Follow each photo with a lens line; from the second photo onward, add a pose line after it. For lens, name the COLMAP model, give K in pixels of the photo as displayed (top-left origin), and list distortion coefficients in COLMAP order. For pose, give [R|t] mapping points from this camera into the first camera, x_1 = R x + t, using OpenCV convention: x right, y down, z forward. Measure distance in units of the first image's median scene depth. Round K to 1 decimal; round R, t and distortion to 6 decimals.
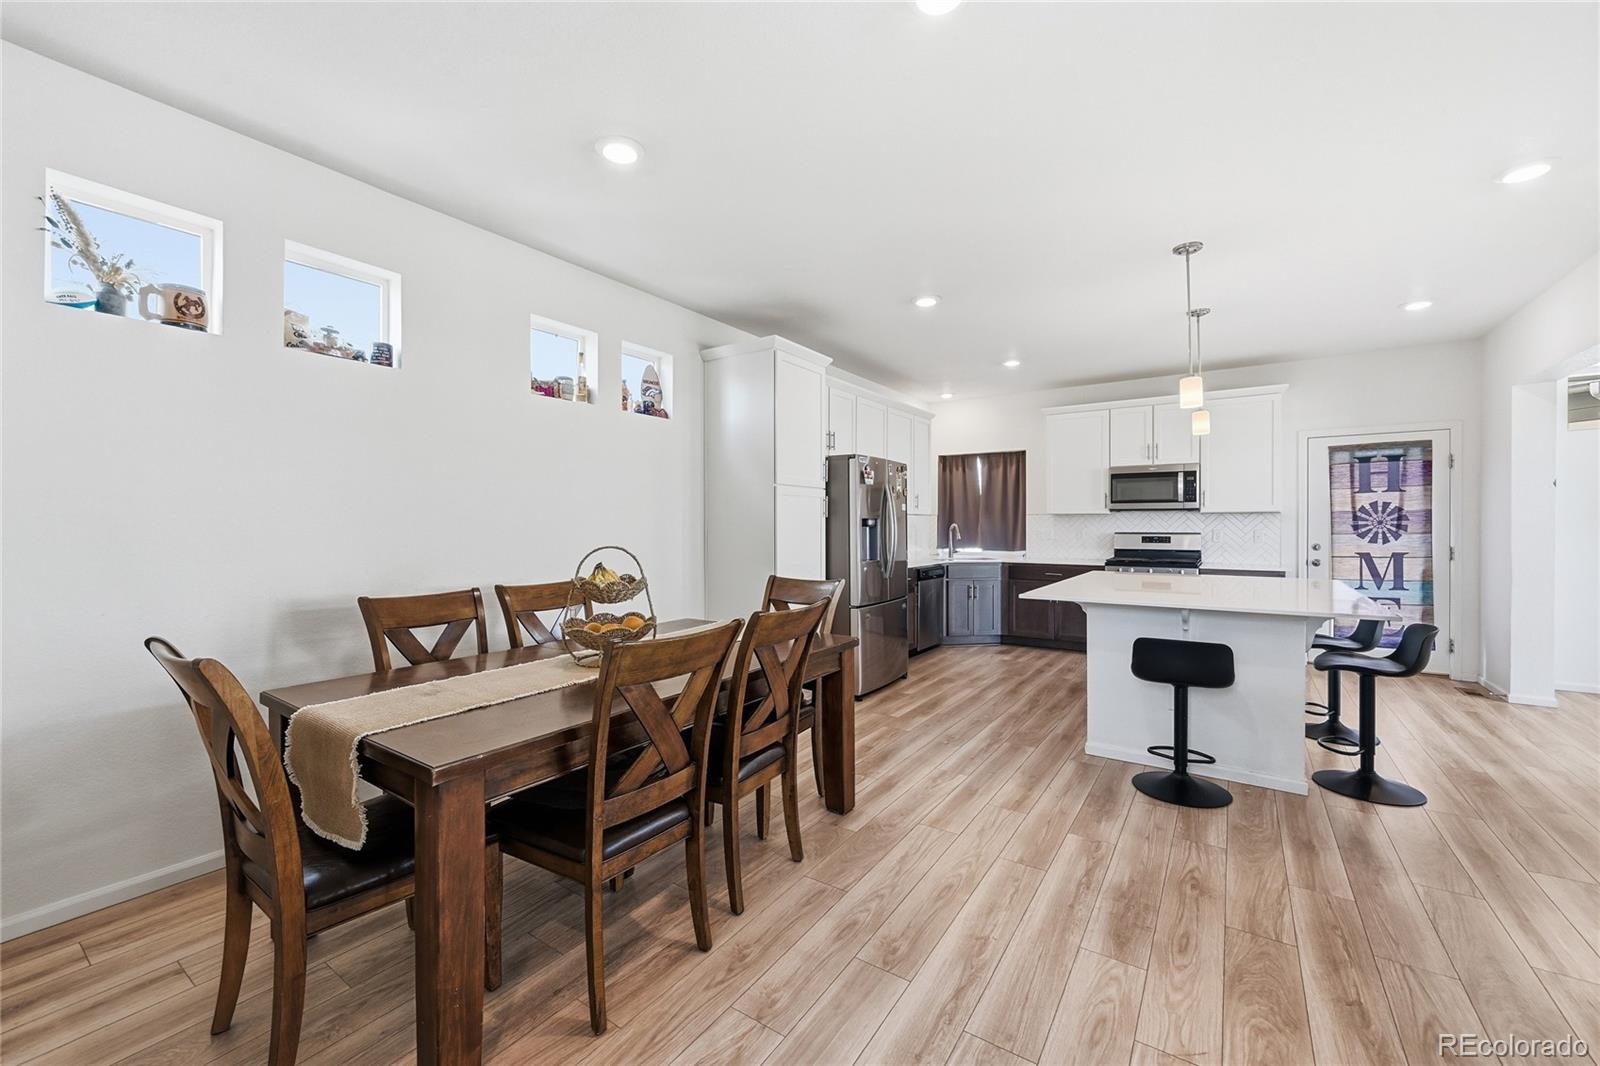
lens RADIAL K [[640.7, 0, 797.0], [0, 640.7, 528.4], [0, 0, 1]] dist [-0.003582, 0.001027]
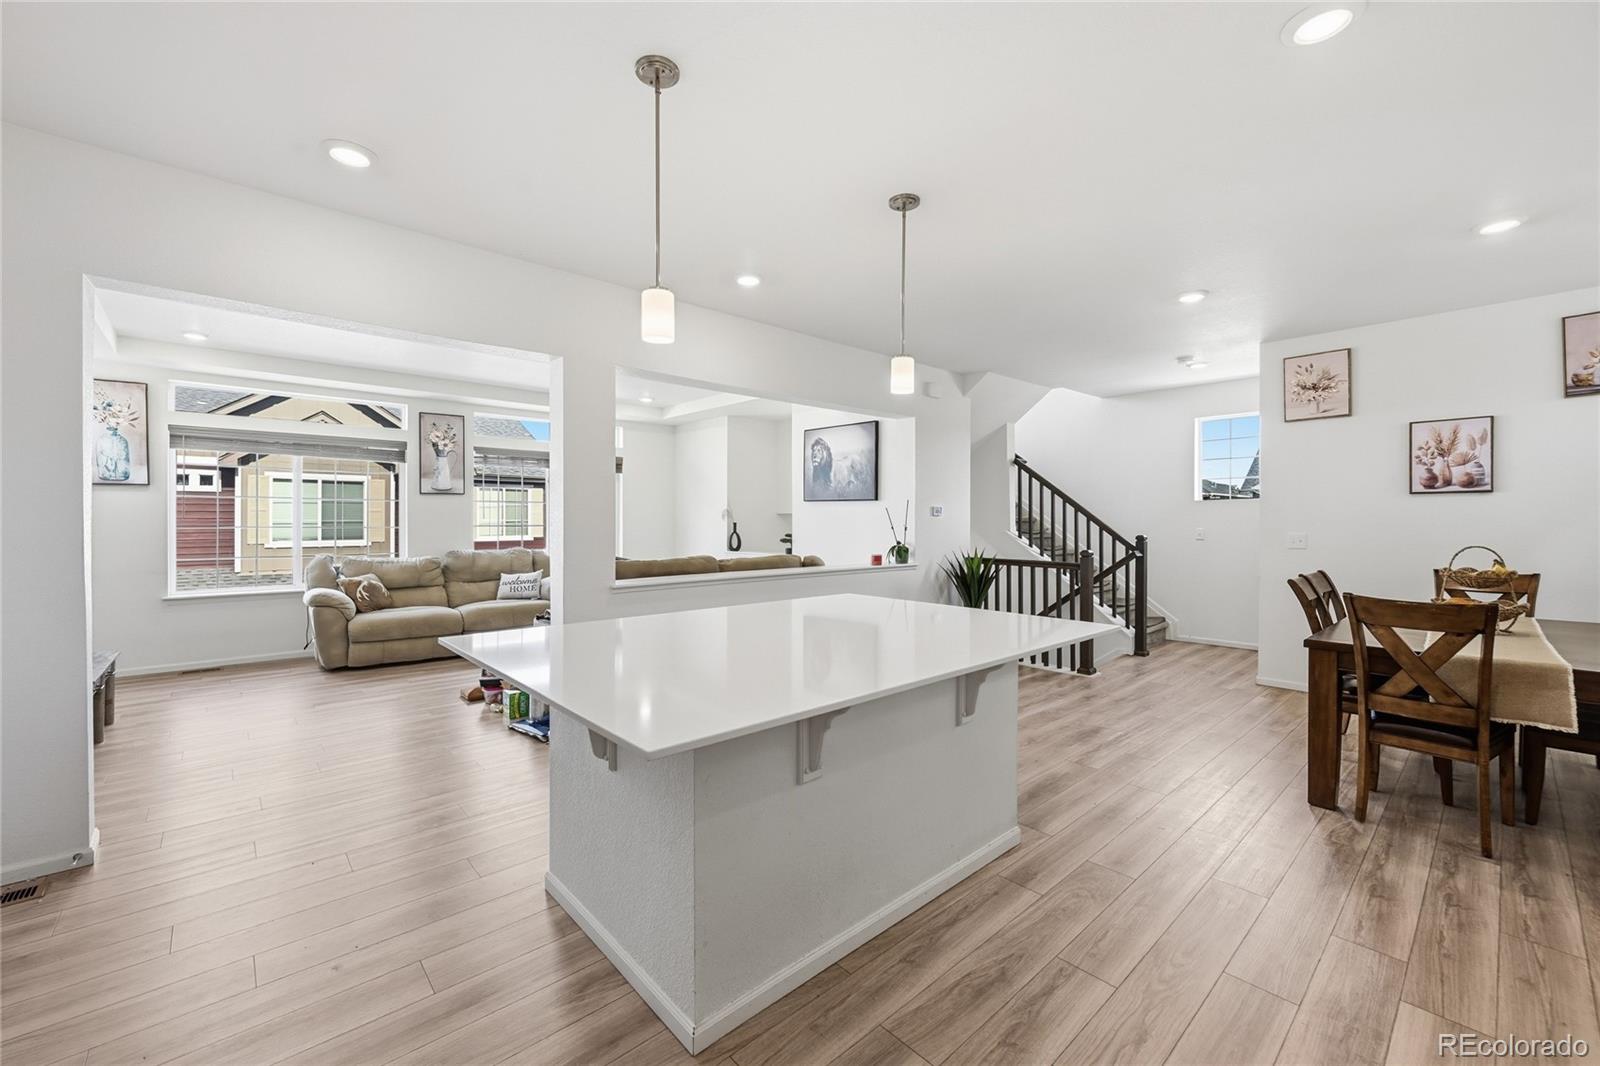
lens RADIAL K [[640.7, 0, 793.5], [0, 640.7, 519.7], [0, 0, 1]] dist [-0.003582, 0.001027]
pose [[-0.970707, -0.001229, 0.240263, 0.336570], [-0.000019, 0.999987, 0.005039, -0.015274], [-0.240266, 0.004887, -0.970695, 1.135036]]
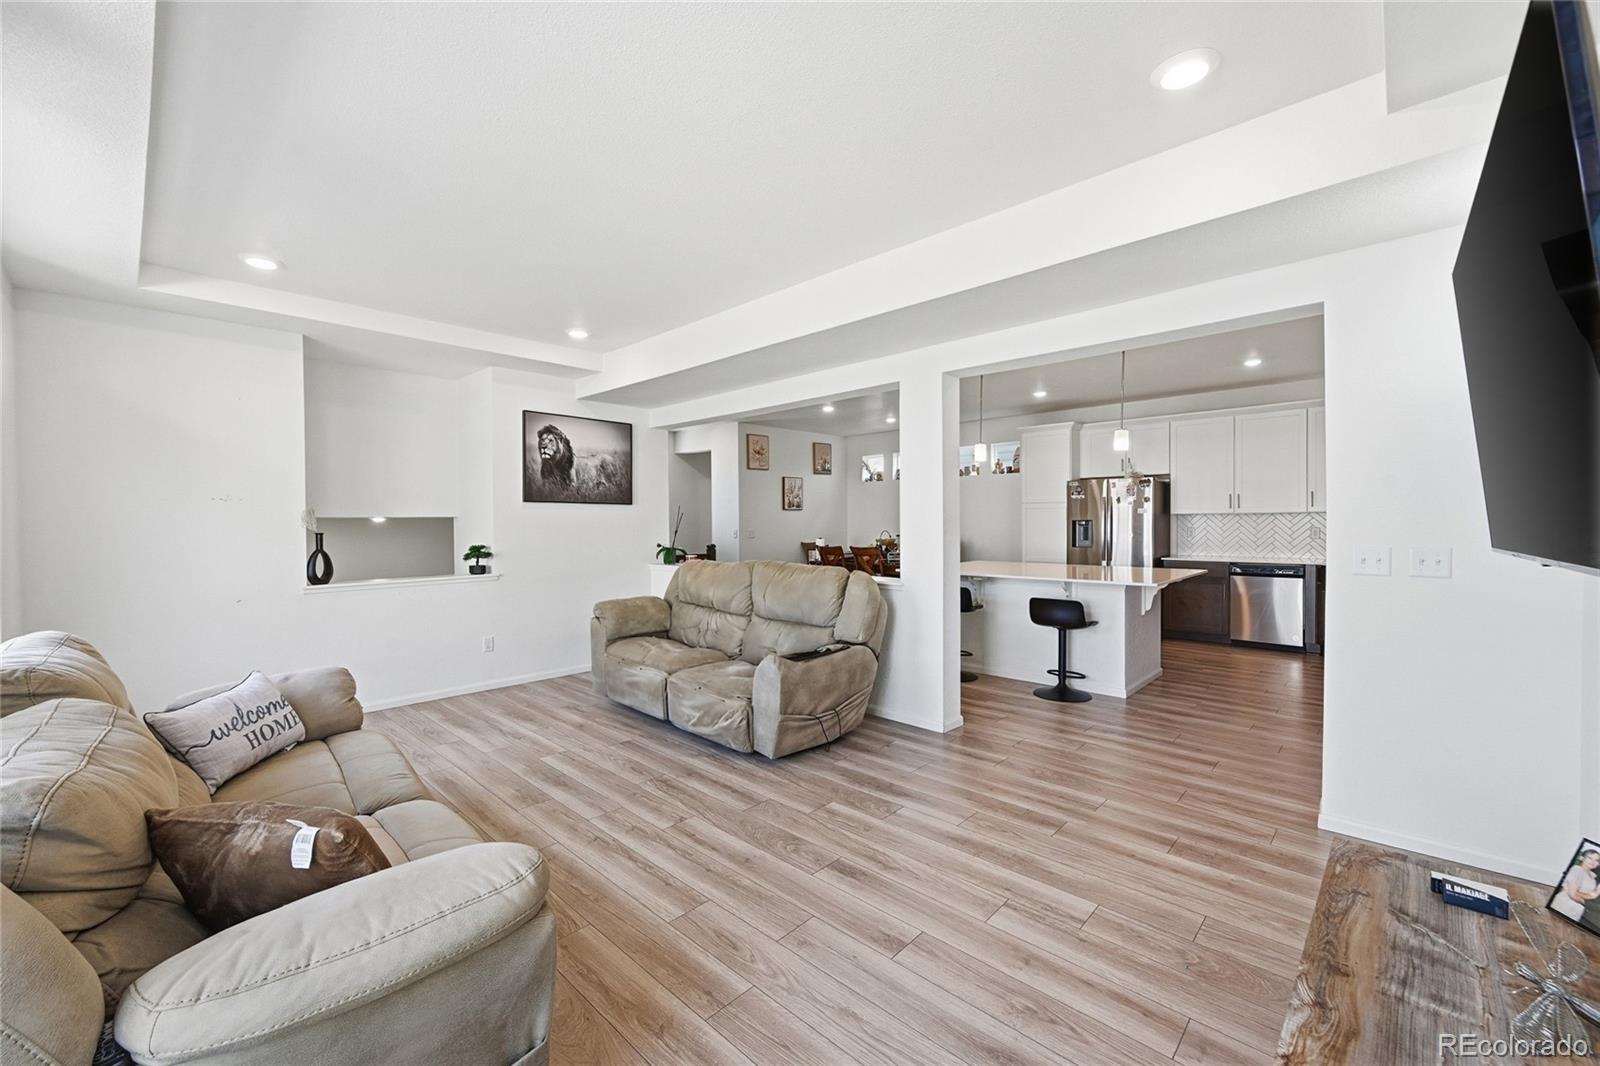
lens RADIAL K [[640.7, 0, 790.8], [0, 640.7, 530.0], [0, 0, 1]] dist [-0.003582, 0.001027]
pose [[-0.168758, 0.016775, -0.985515, 1.508007], [0.002703, 0.999859, 0.016556, -0.016679], [0.985654, 0.000130, -0.168780, 0.479363]]
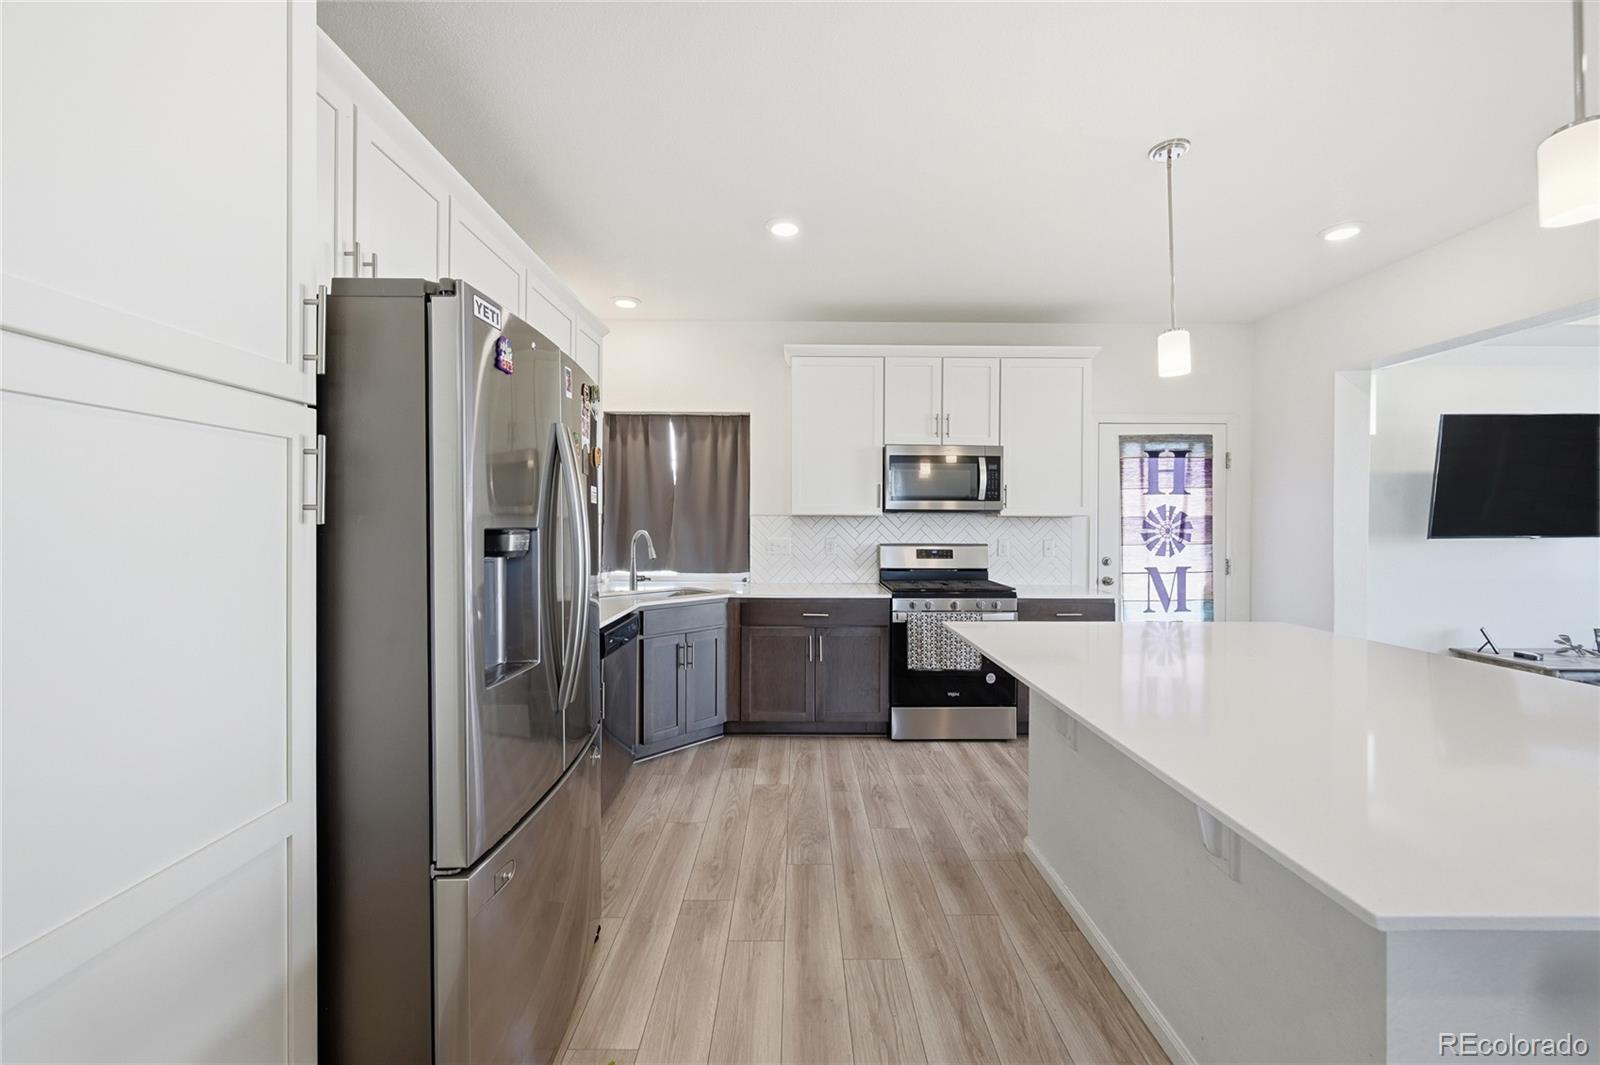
lens RADIAL K [[640.9, 0, 803.3], [0, 640.9, 527.0], [0, 0, 1]] dist [0.000581, -0.000029]
pose [[0.816756, 0.000879, 0.576983, 0.046591], [-0.001715, 0.999998, 0.000905, -0.013987], [-0.576981, -0.001728, 0.816756, 0.585233]]
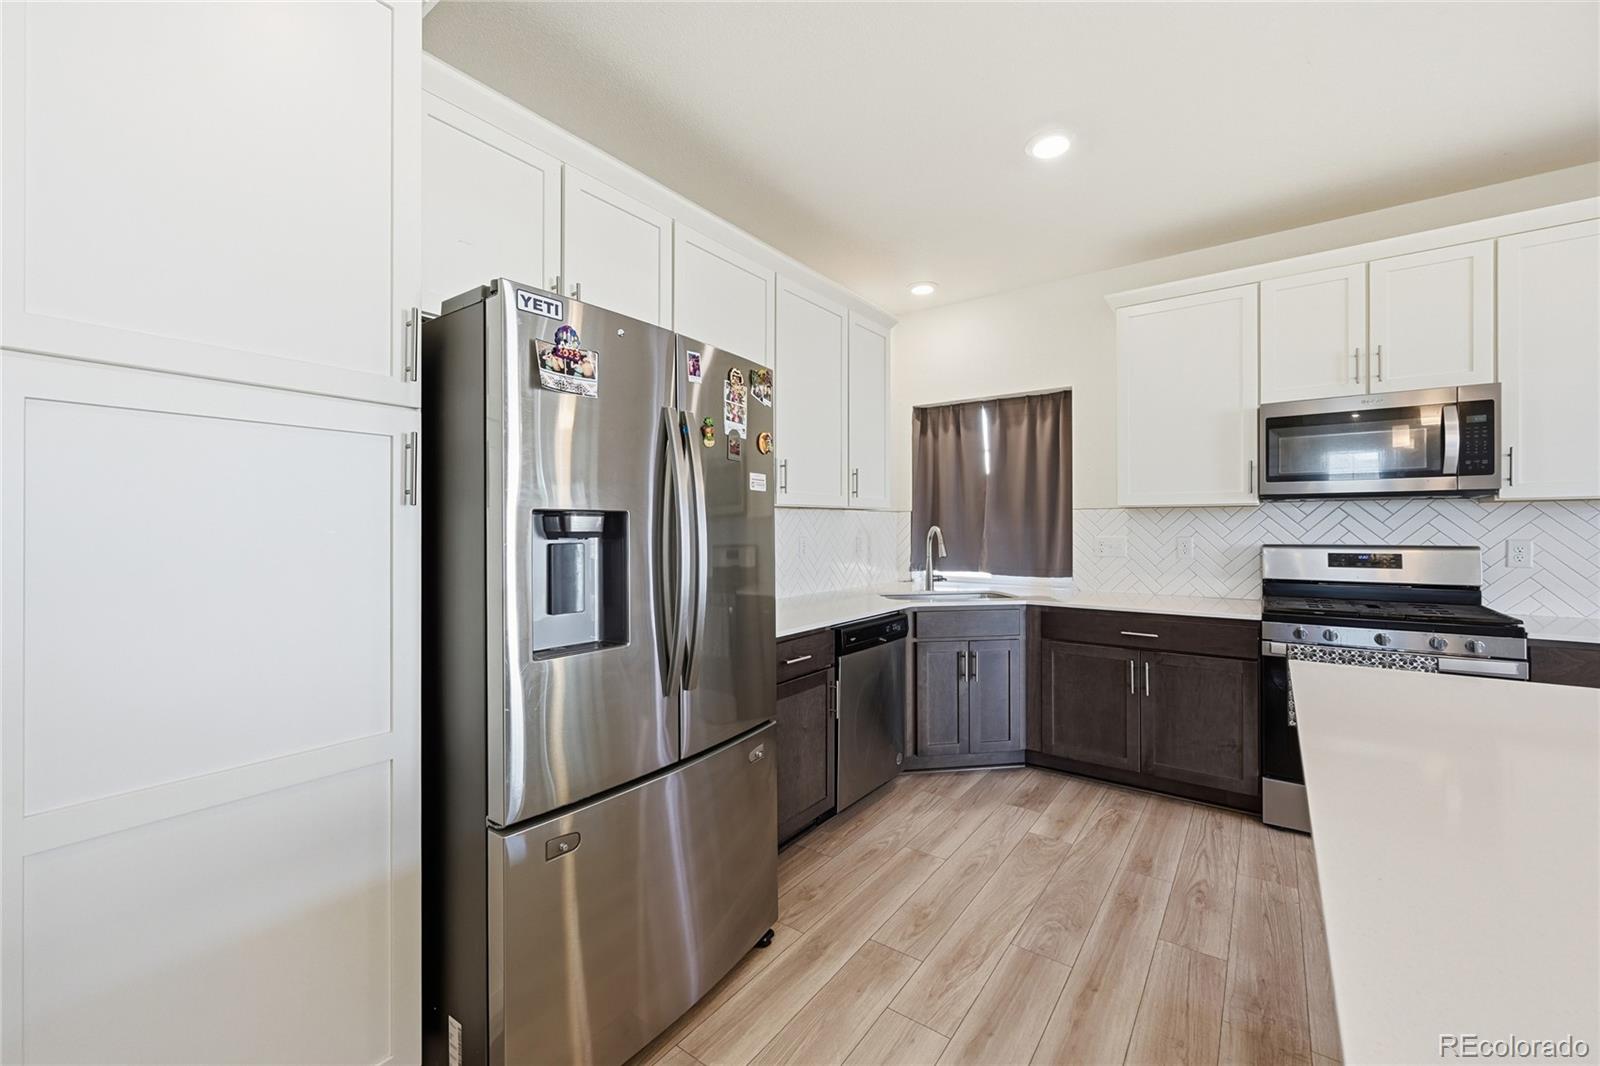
lens RADIAL K [[640.7, 0, 797.0], [0, 640.7, 526.3], [0, 0, 1]] dist [-0.003582, 0.001027]
pose [[0.999478, -0.001446, -0.032289, 0.190070], [0.001195, 0.999969, -0.007791, -0.004738], [0.032299, 0.007749, 0.999448, 0.600007]]
